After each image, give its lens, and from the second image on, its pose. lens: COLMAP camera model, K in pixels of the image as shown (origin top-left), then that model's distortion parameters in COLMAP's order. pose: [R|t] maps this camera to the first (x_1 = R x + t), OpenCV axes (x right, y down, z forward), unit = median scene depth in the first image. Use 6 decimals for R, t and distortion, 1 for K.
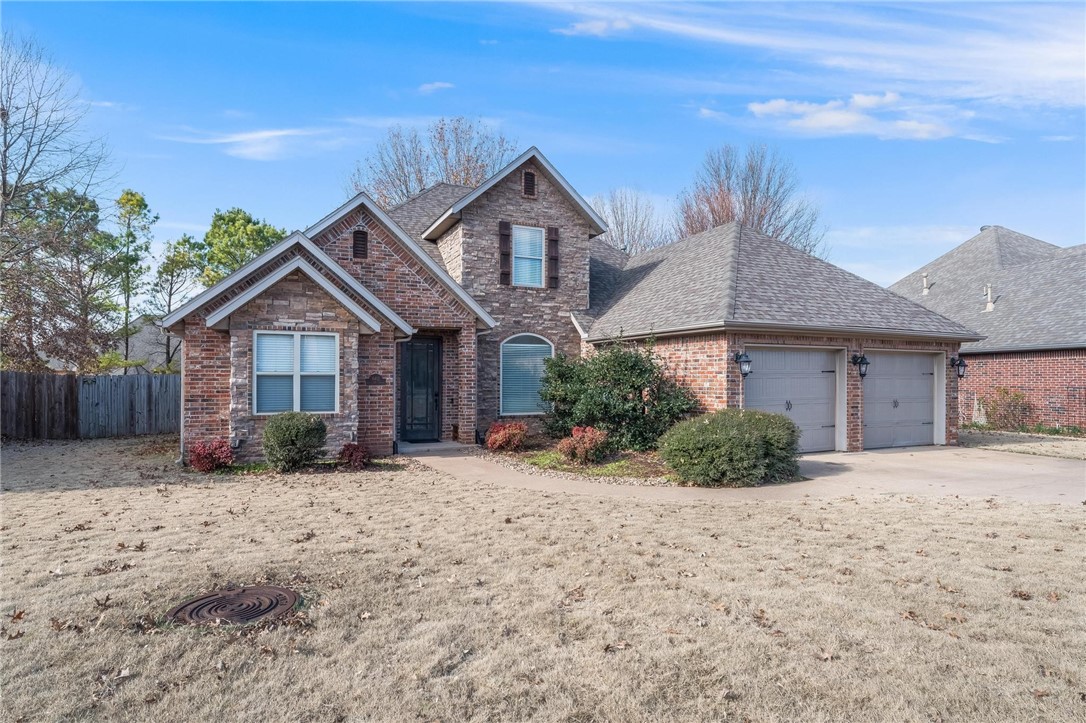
lens RADIAL K [[587.6, 0, 542.6], [0, 587.6, 360.2], [0, 0, 1]] dist [0.015295, -0.001011]
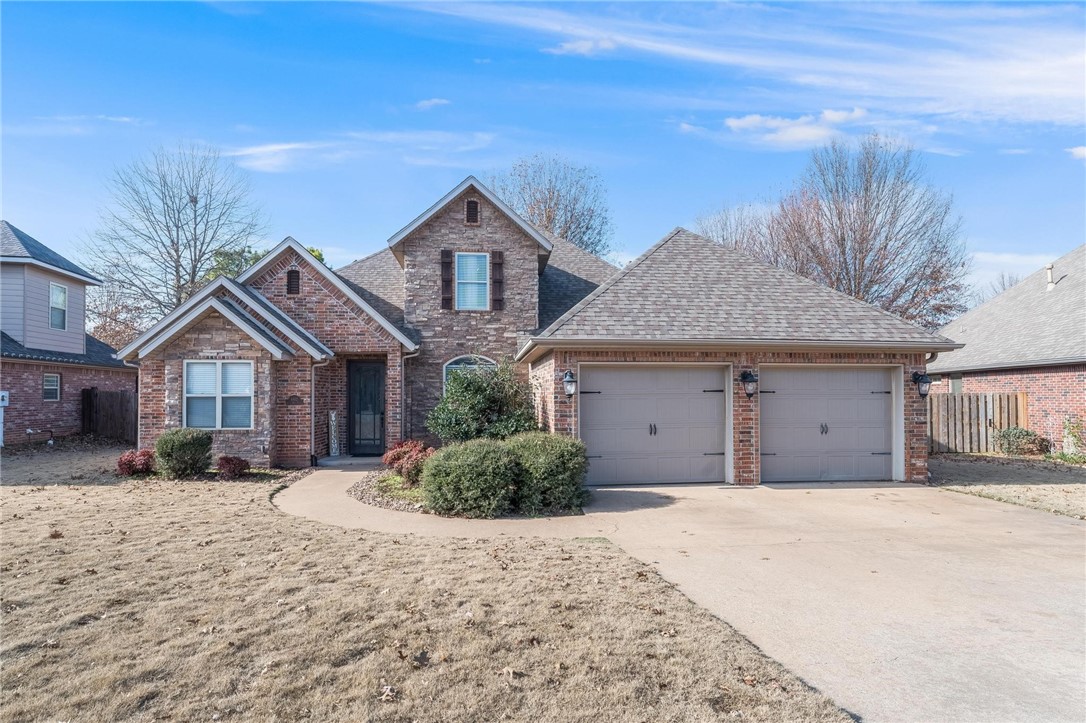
lens RADIAL K [[547.2, 0, 543.1], [0, 547.2, 368.4], [0, 0, 1]] dist [0.004180, 0.000986]
pose [[0.946485, -0.018210, -0.322234, 0.462935], [0.013269, 0.999758, -0.017524, -0.003032], [0.322475, 0.012311, 0.946498, 0.139357]]
